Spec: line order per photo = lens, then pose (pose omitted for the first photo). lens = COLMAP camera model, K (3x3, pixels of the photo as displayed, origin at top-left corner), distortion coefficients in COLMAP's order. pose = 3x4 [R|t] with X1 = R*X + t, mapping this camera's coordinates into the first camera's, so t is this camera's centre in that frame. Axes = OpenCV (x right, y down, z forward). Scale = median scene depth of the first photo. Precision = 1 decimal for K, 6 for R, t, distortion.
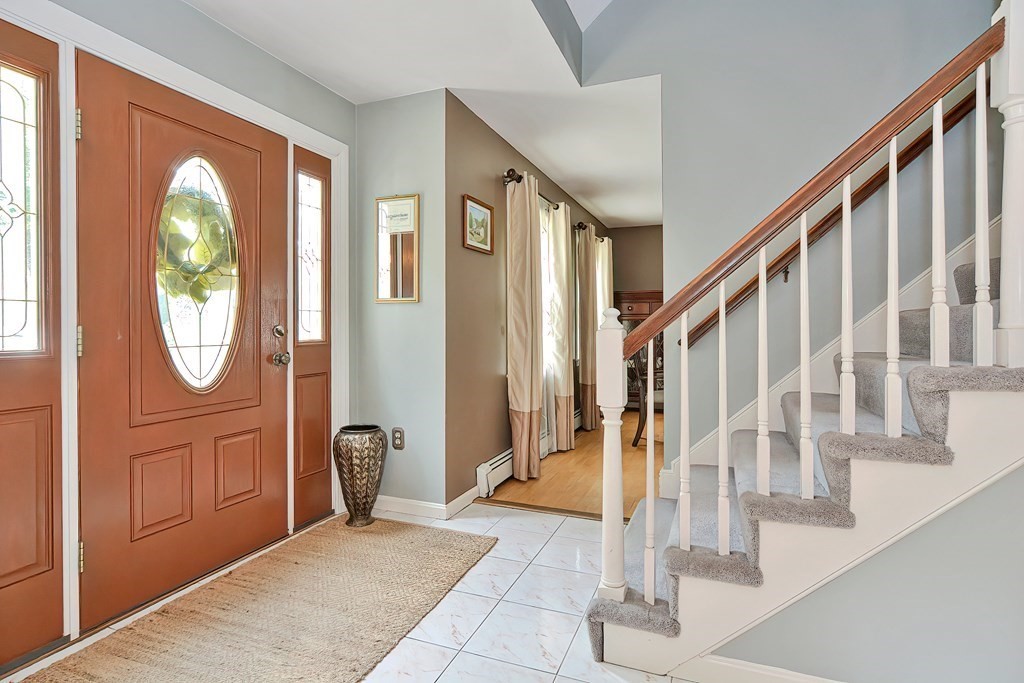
lens RADIAL K [[503.3, 0, 529.3], [0, 503.3, 328.1], [0, 0, 1]] dist [-0.016837, 0.003234]
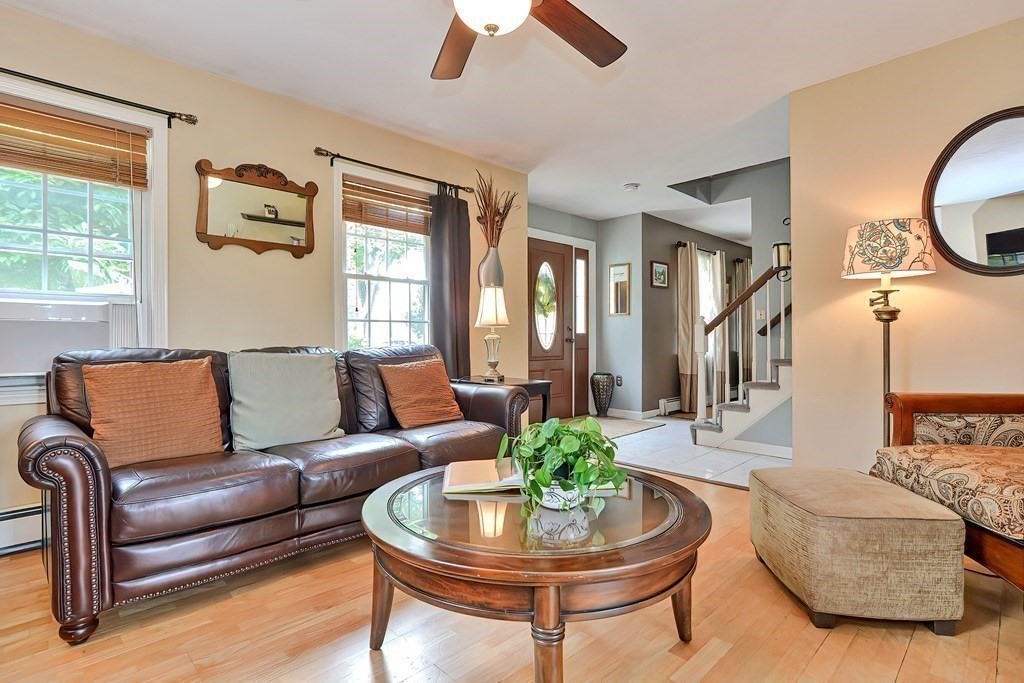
lens RADIAL K [[503.3, 0, 520.7], [0, 503.3, 342.6], [0, 0, 1]] dist [-0.016837, 0.003234]
pose [[0.910380, -0.000798, -0.413771, 0.243591], [0.002039, 0.999995, 0.002558, 0.059036], [0.413767, -0.003172, 0.910377, -1.131622]]
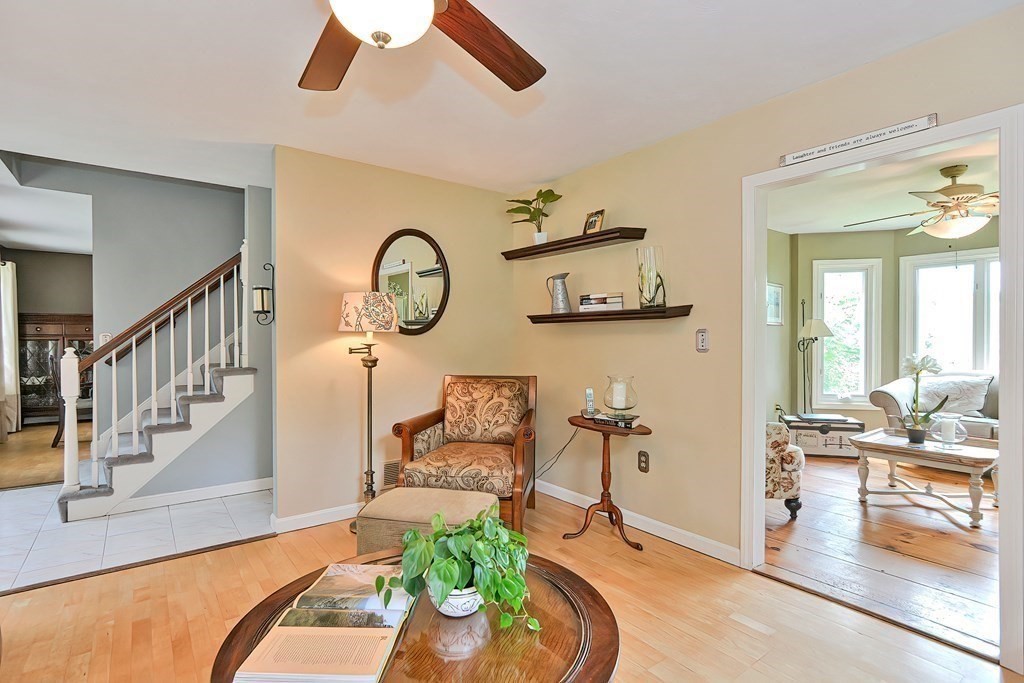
lens RADIAL K [[503.3, 0, 509.3], [0, 503.3, 339.3], [0, 0, 1]] dist [-0.016837, 0.003234]
pose [[0.537993, -0.005900, 0.842929, -0.347764], [0.003214, 0.999983, 0.004948, -0.046041], [-0.842943, 0.000047, 0.538003, -0.950360]]
